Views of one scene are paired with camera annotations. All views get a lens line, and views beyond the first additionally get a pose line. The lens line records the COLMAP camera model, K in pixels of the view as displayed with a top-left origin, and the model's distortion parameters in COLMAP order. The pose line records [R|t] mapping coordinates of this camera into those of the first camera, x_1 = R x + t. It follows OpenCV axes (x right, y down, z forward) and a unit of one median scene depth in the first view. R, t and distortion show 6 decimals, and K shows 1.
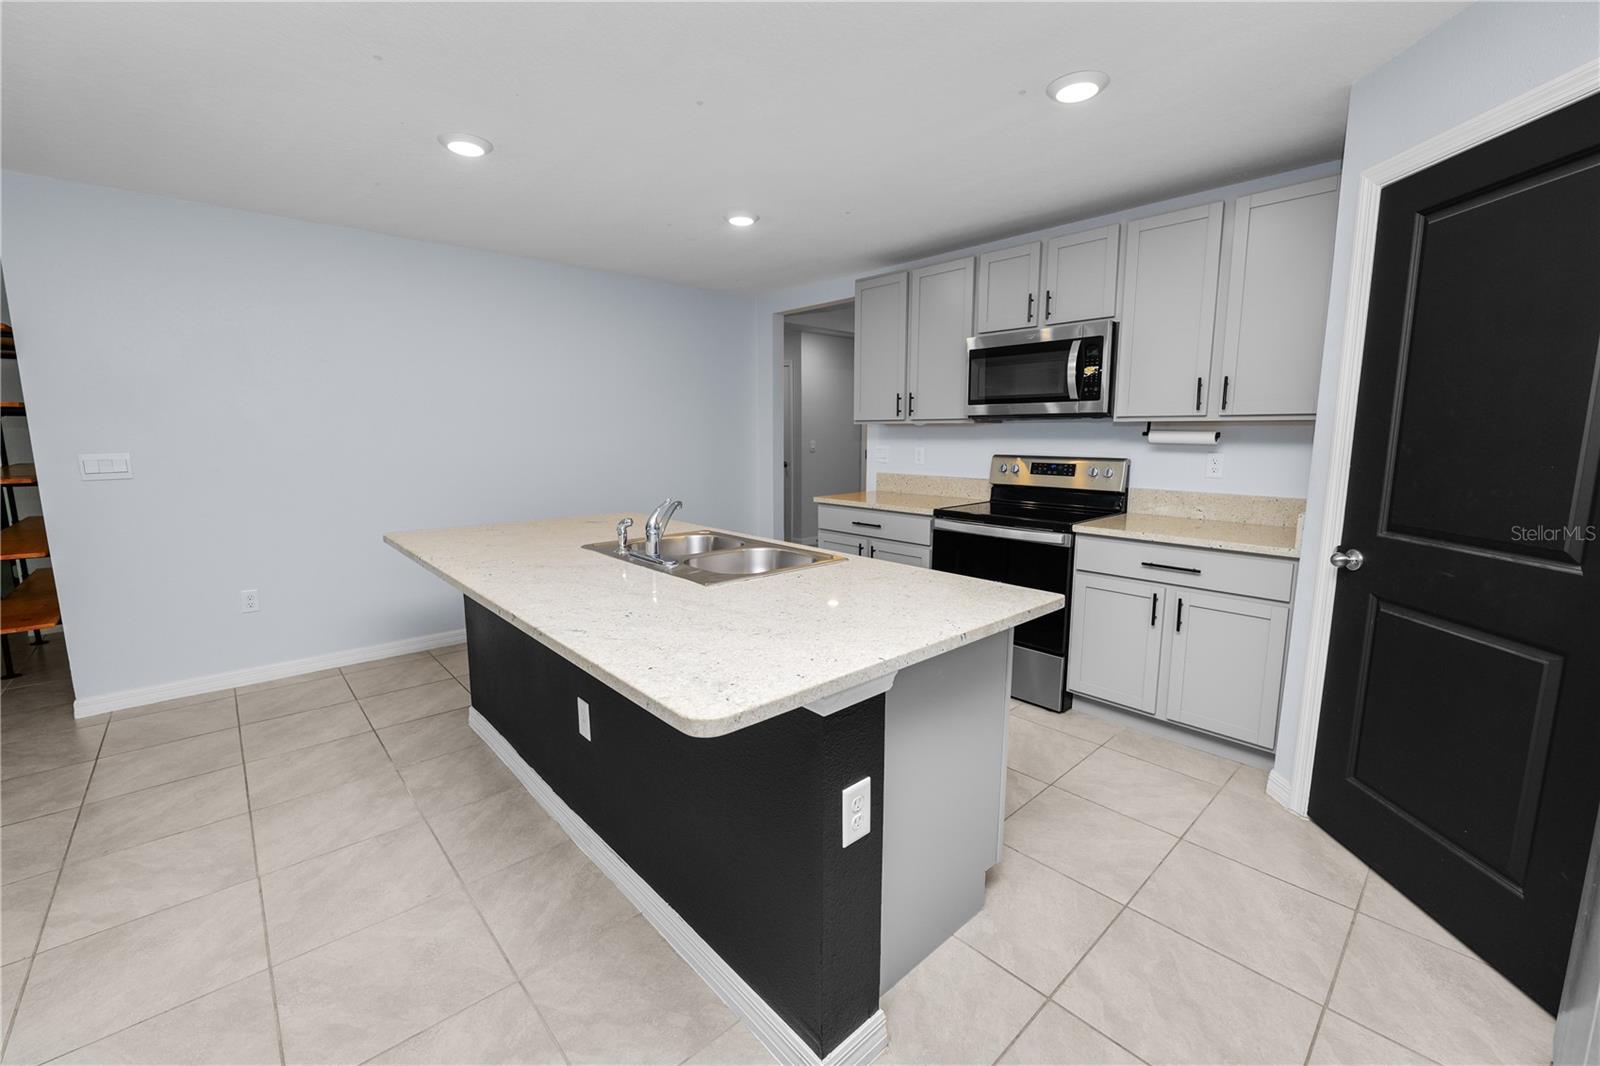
lens RADIAL K [[653.2, 0, 800.1], [0, 653.2, 525.1], [0, 0, 1]] dist [-0.012001, 0.000423]
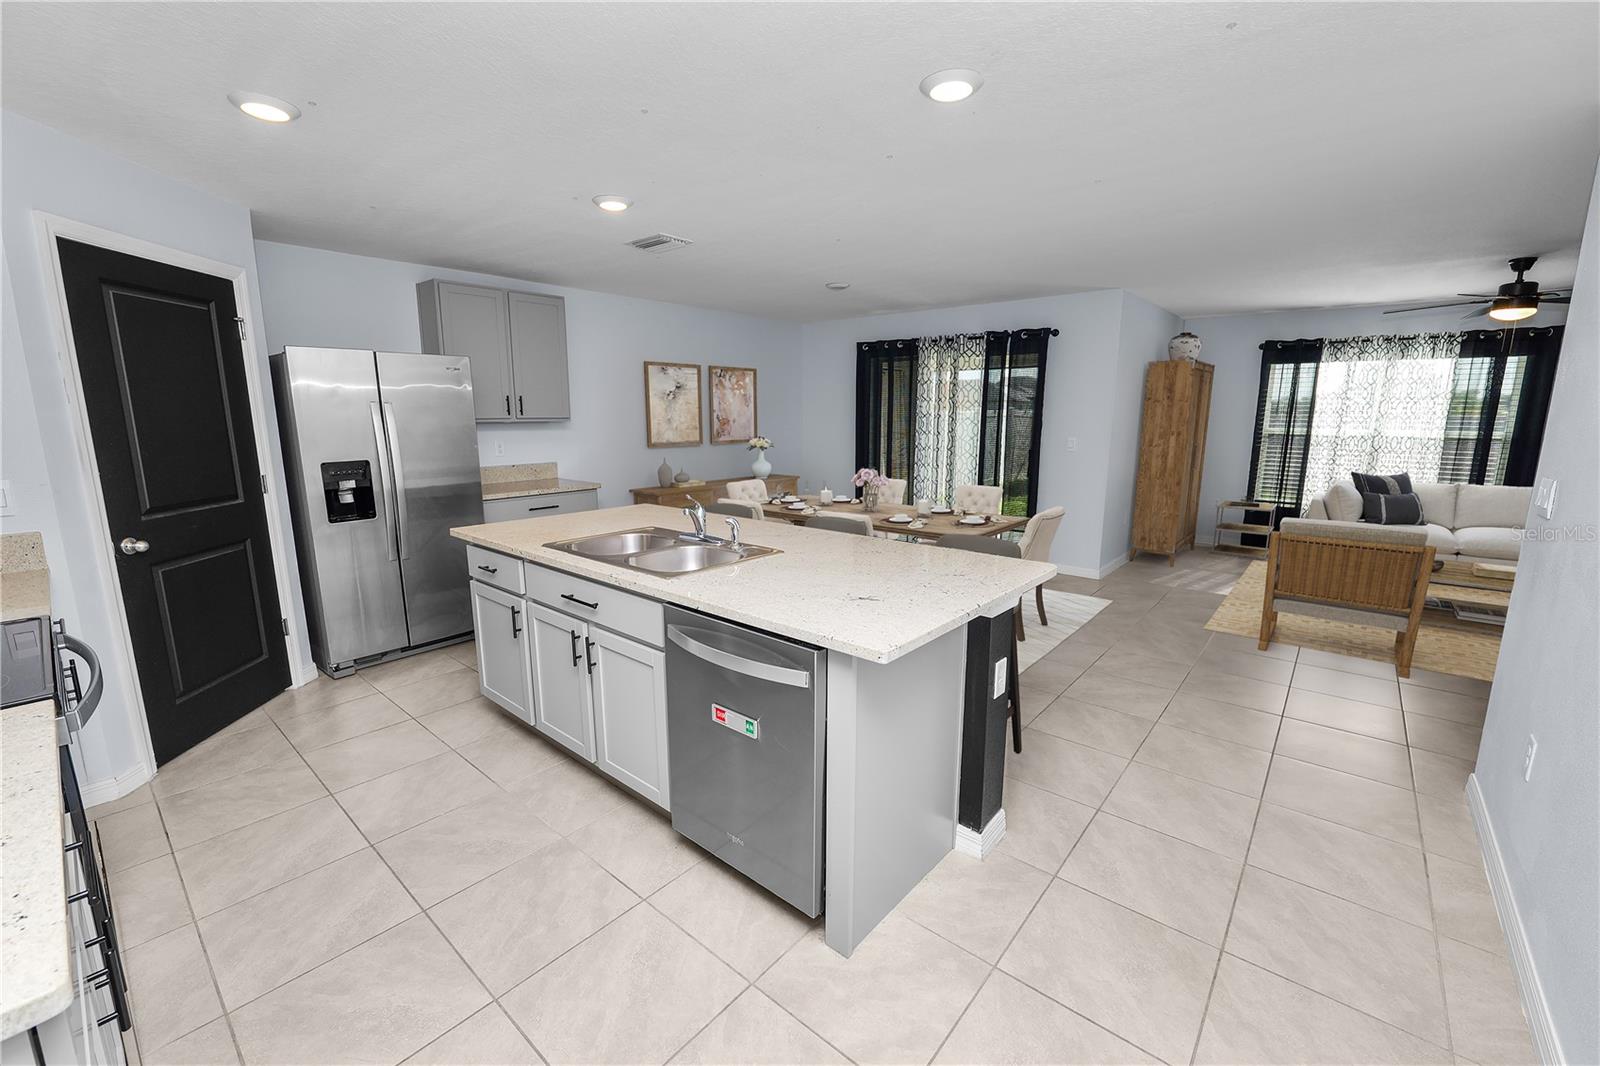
lens RADIAL K [[649.6, 0, 800.0], [0, 649.6, 533.0], [0, 0, 1]] dist [-0.012360, -0.000507]
pose [[-0.991584, 0.024001, -0.127224, -0.173954], [-0.018559, 0.946167, 0.323146, -0.255831], [0.128131, 0.322788, -0.937758, 1.512387]]
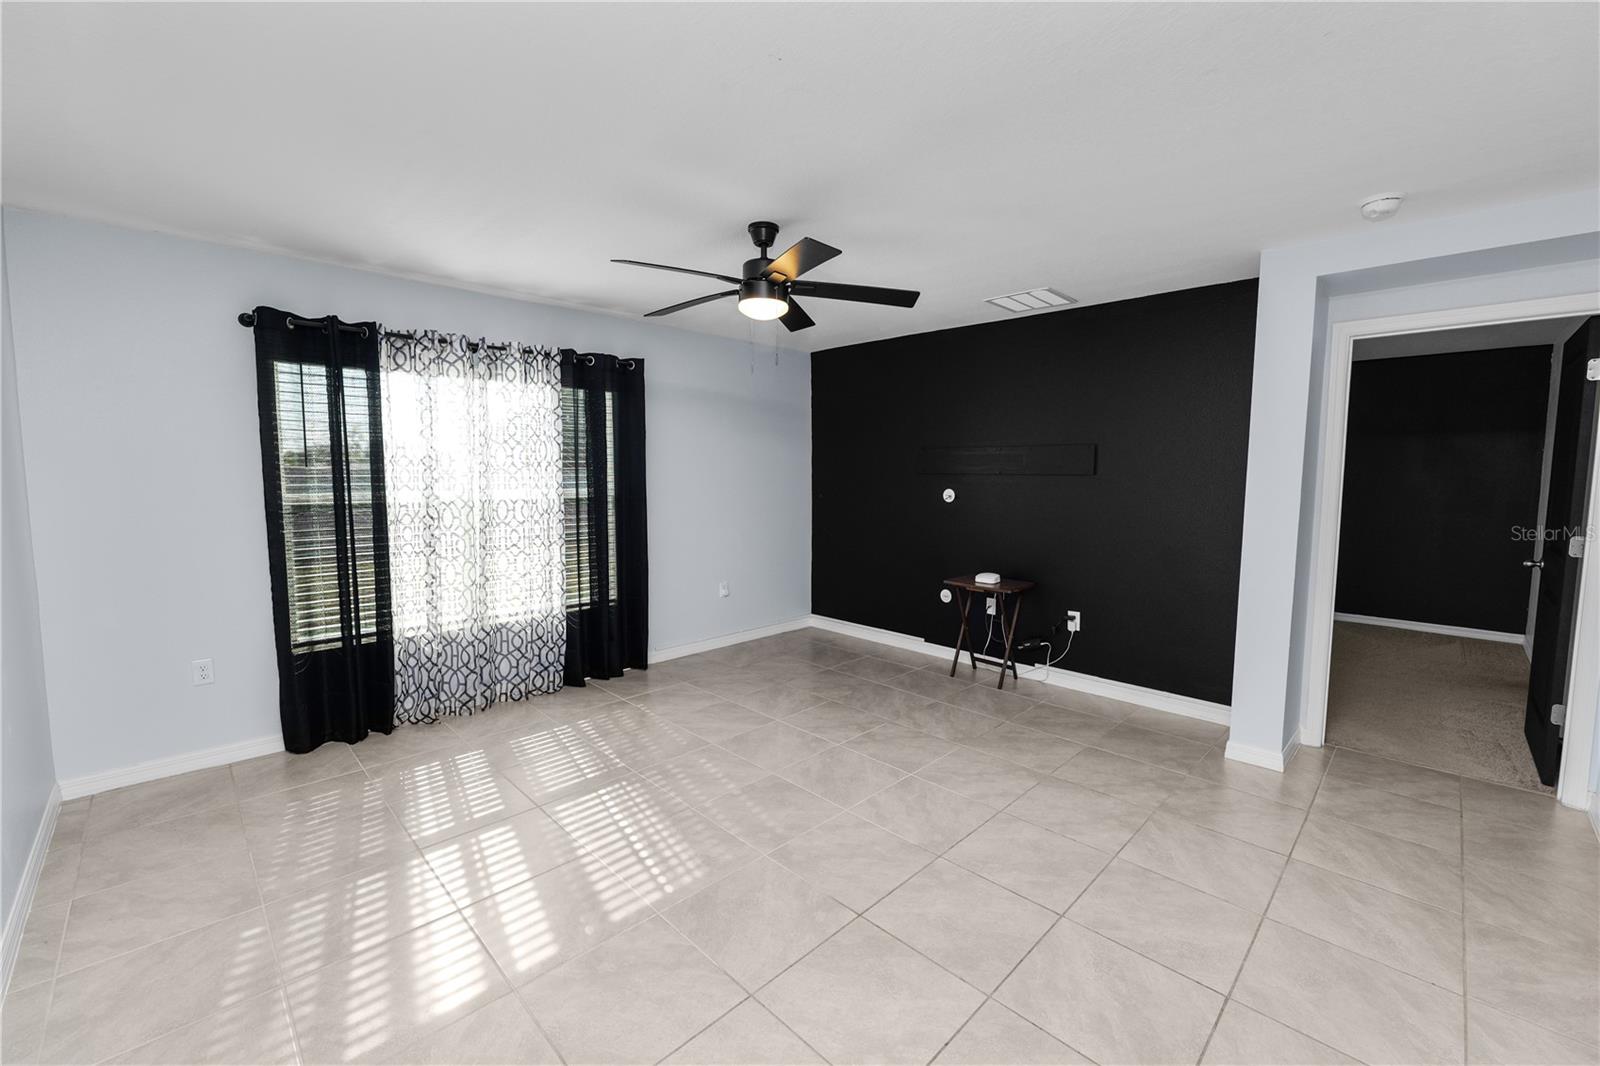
lens RADIAL K [[653.2, 0, 800.1], [0, 653.2, 525.1], [0, 0, 1]] dist [-0.012001, 0.000423]
pose [[0.044469, 0.084688, -0.995415, -0.943521], [-0.147192, 0.986081, 0.077318, -0.070659], [0.988108, 0.143079, 0.056315, 0.319555]]
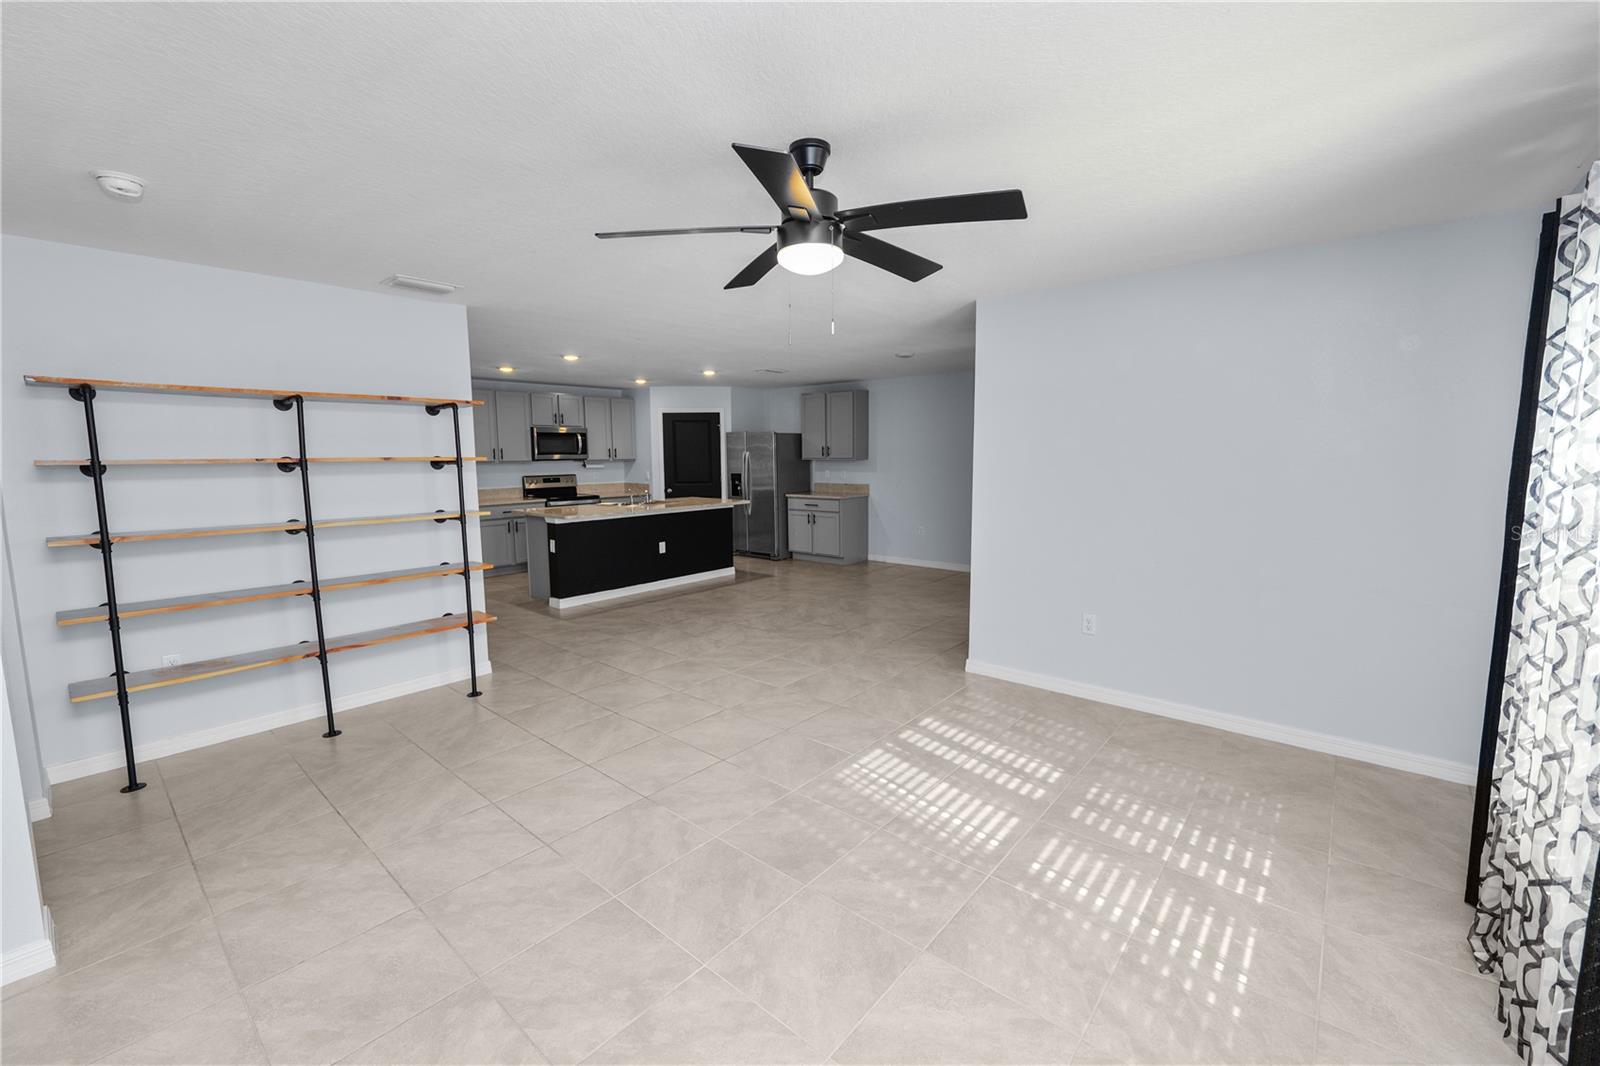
lens RADIAL K [[653.2, 0, 800.1], [0, 653.2, 525.1], [0, 0, 1]] dist [-0.012001, 0.000423]
pose [[-0.124040, -0.108809, 0.986293, -2.549949], [0.149258, 0.980615, 0.126953, -0.105423], [-0.980987, 0.162959, -0.105394, 0.404055]]
